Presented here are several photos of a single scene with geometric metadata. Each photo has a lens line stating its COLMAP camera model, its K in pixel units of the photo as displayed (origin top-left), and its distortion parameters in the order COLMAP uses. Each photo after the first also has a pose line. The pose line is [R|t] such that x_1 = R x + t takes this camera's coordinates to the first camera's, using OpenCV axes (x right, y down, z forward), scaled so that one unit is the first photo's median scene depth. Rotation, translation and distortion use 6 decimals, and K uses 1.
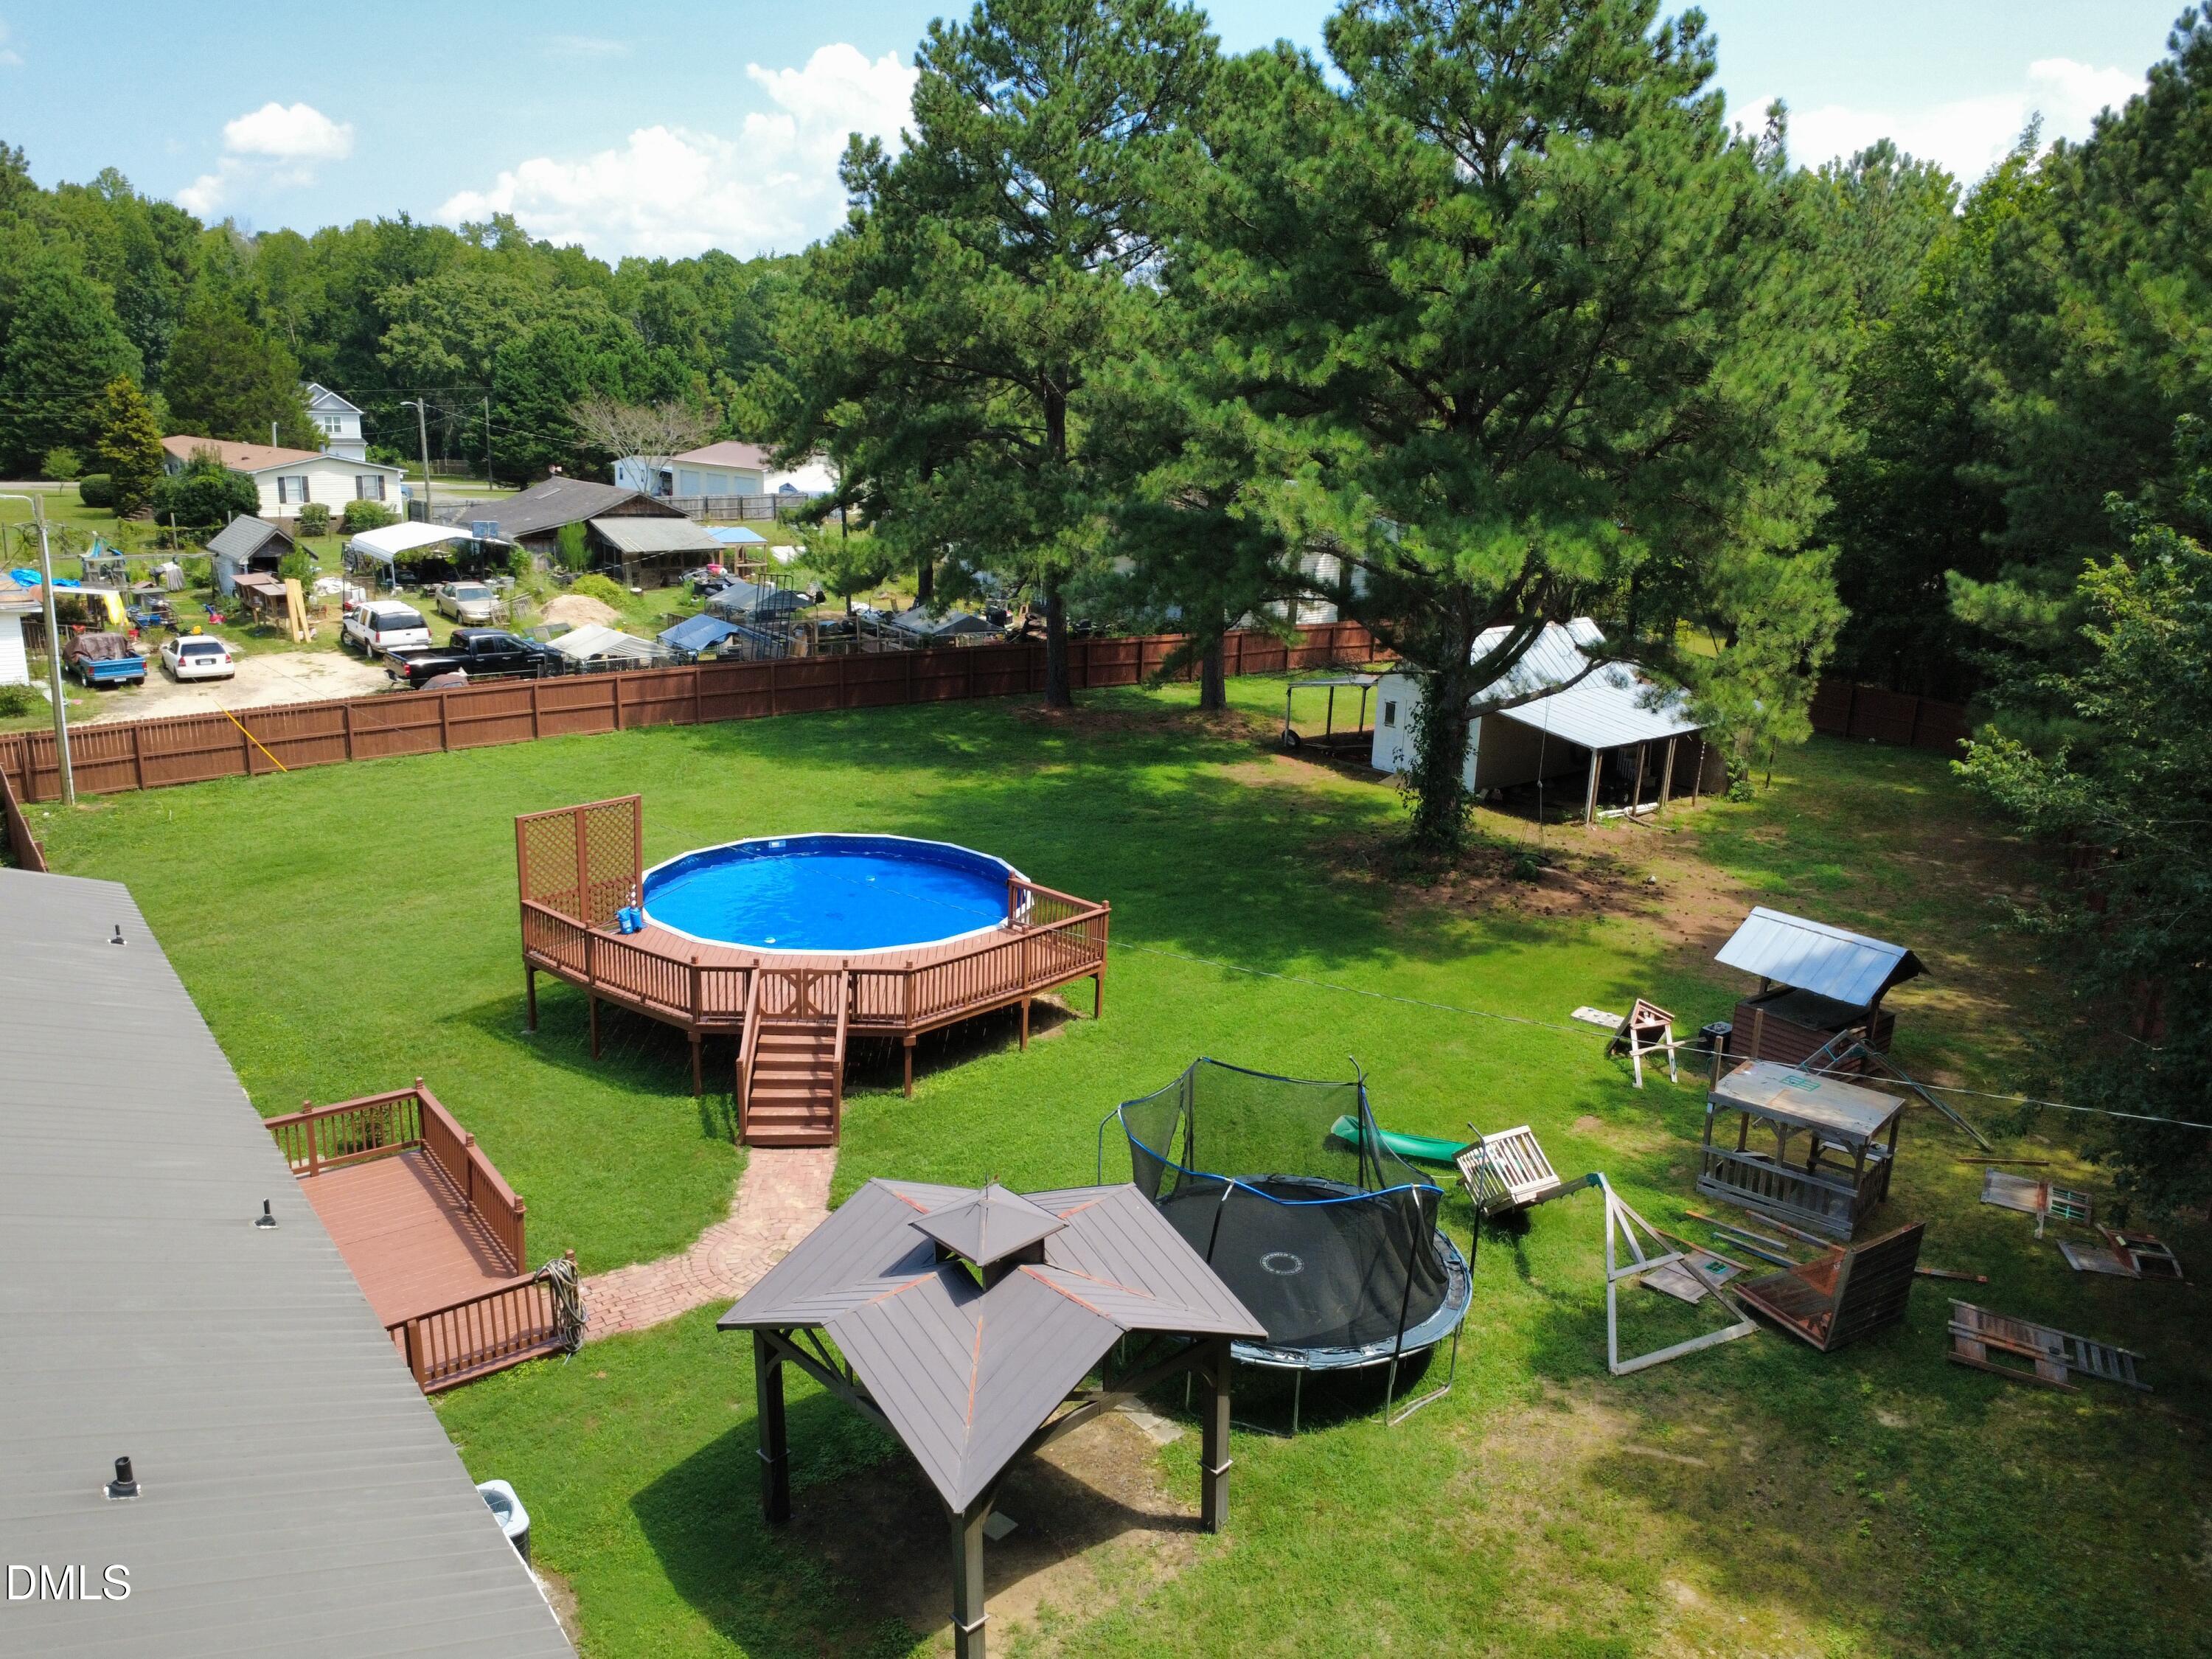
lens RADIAL K [[1629.7, 0, 1131.0], [0, 1629.7, 823.1], [0, 0, 1]] dist [-0.000527, 0.003212]
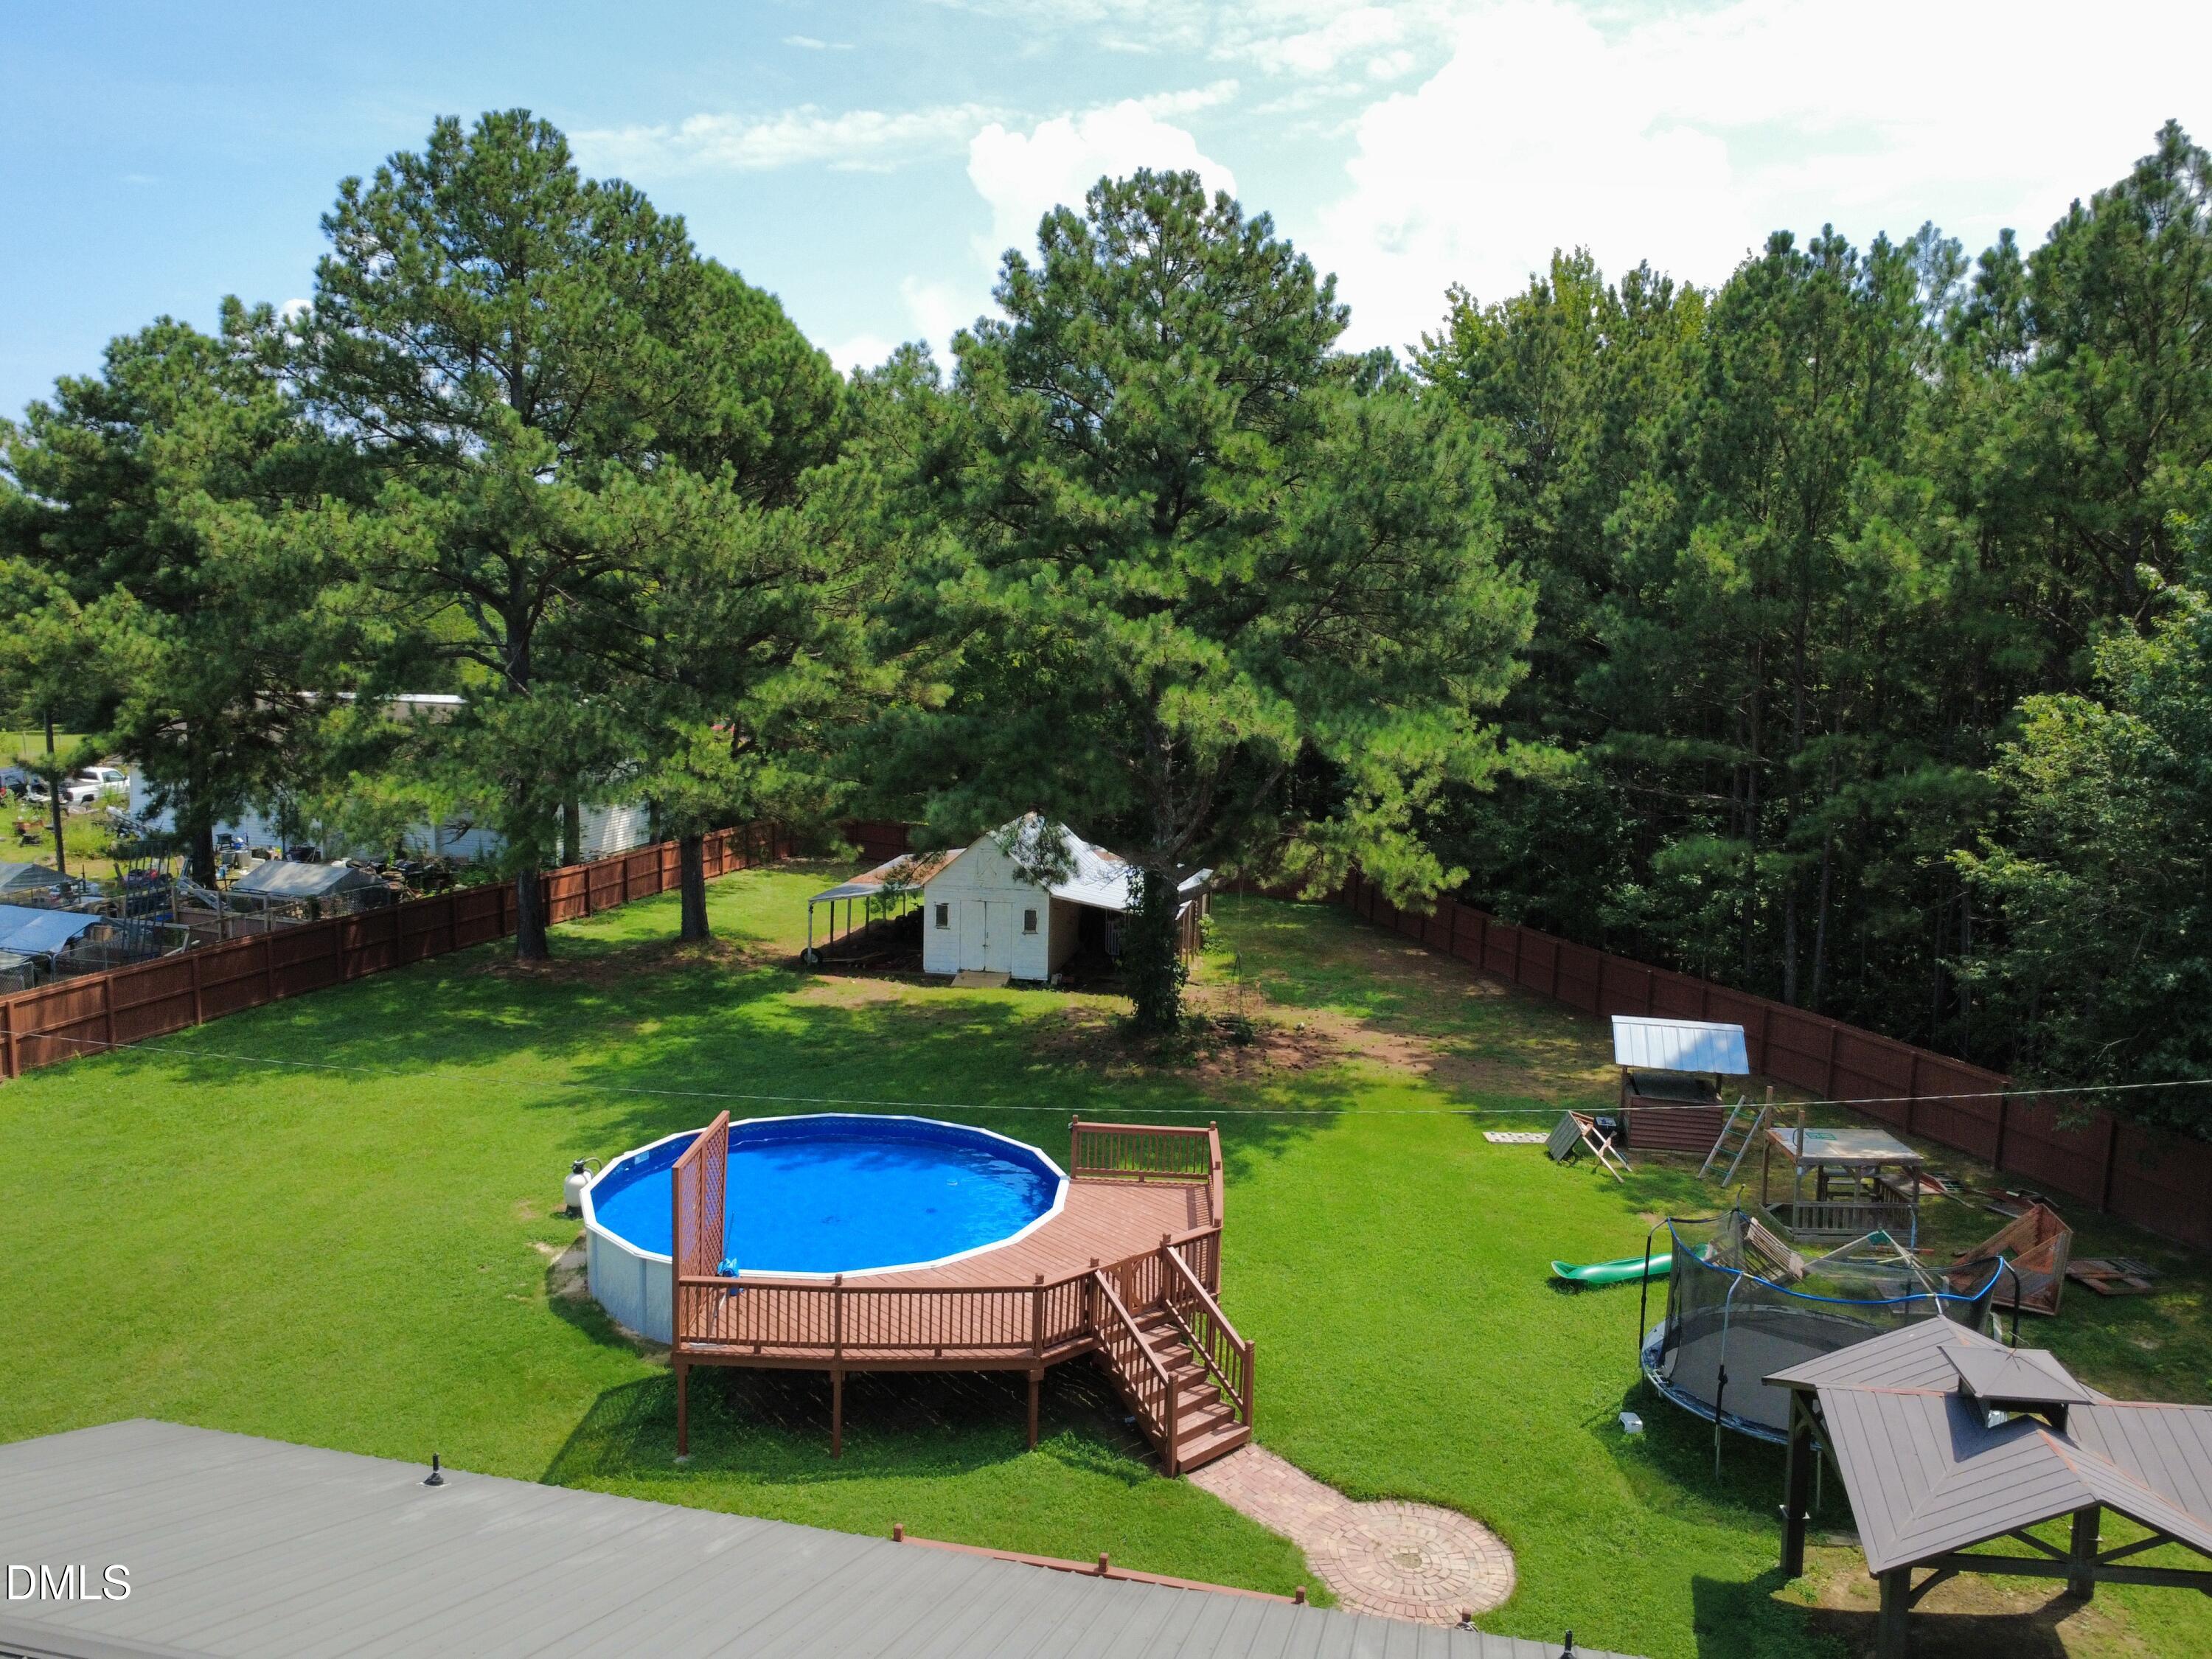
lens RADIAL K [[1629.7, 0, 1131.0], [0, 1629.7, 823.1], [0, 0, 1]] dist [-0.000527, 0.003212]
pose [[0.767906, -0.088386, 0.634436, -0.568555], [0.163065, 0.984778, -0.060176, -0.066855], [-0.619460, 0.149664, 0.770630, 0.231403]]
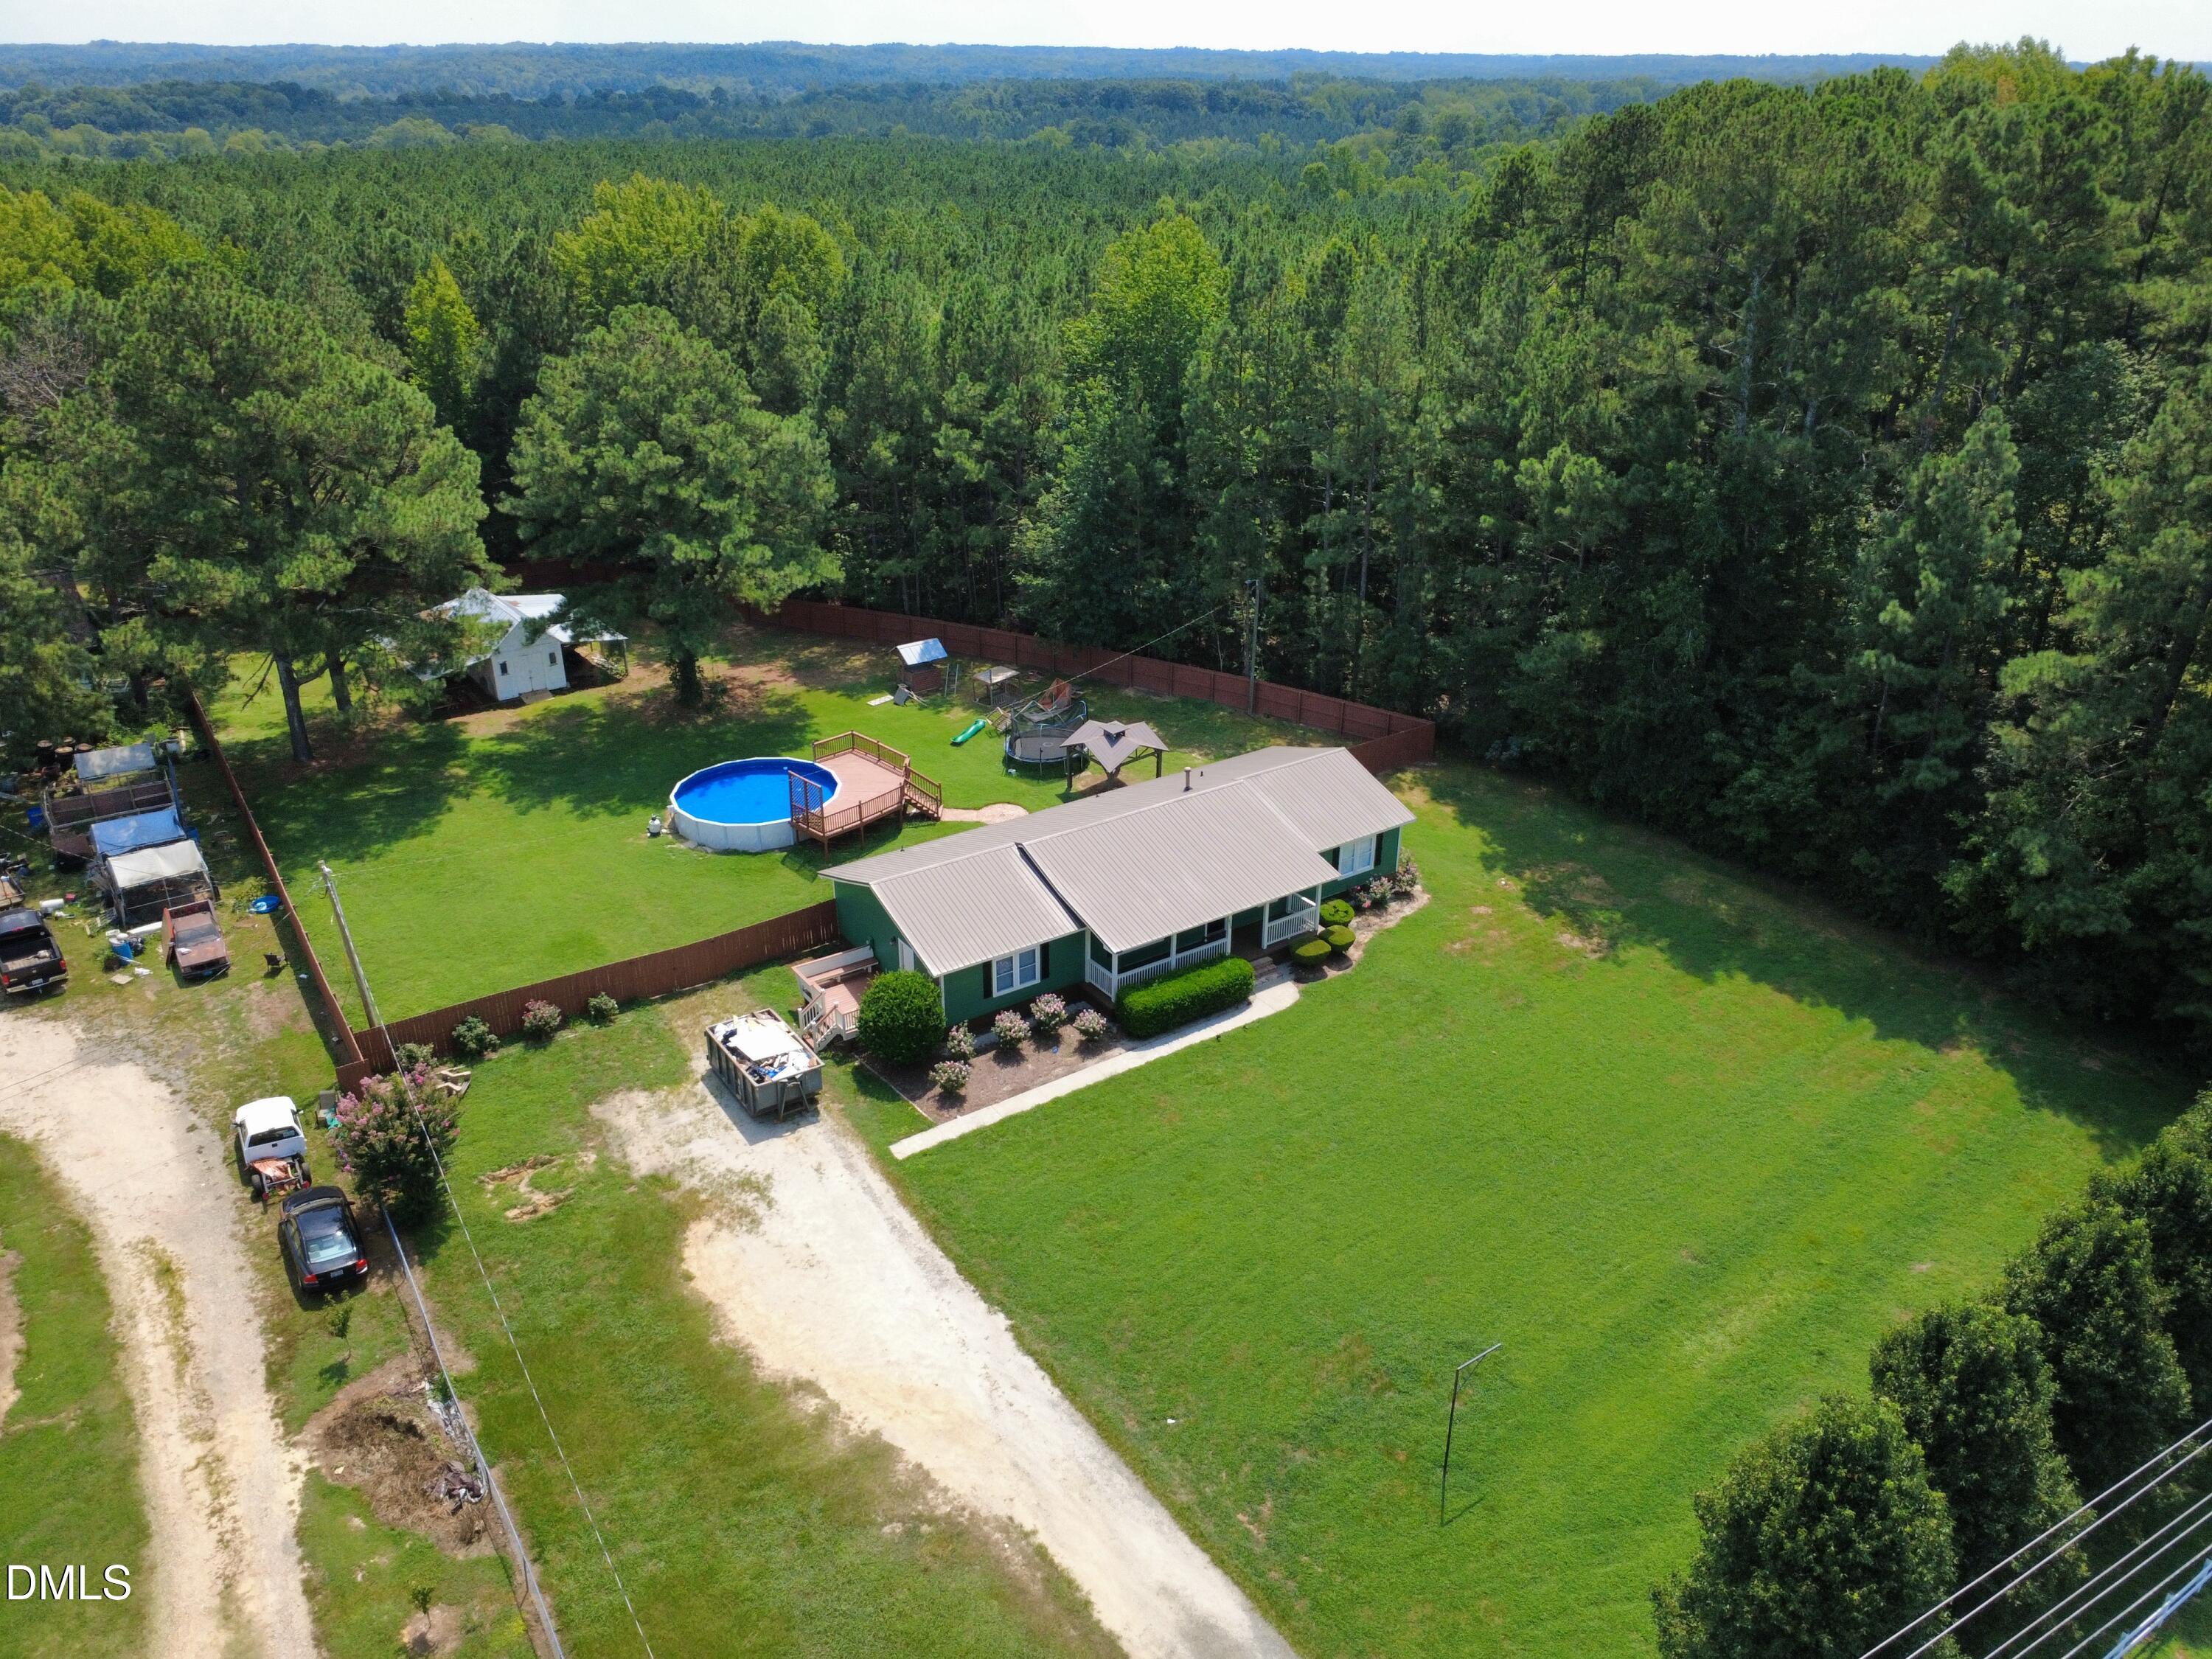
lens RADIAL K [[1572.2, 0, 1177.5], [0, 1572.2, 827.6], [0, 0, 1]] dist [-0.002650, 0.003109]
pose [[0.044060, -0.463309, 0.885101, -2.175146], [0.241066, 0.864712, 0.440637, -0.759590], [-0.969508, 0.193953, 0.149787, 0.061862]]
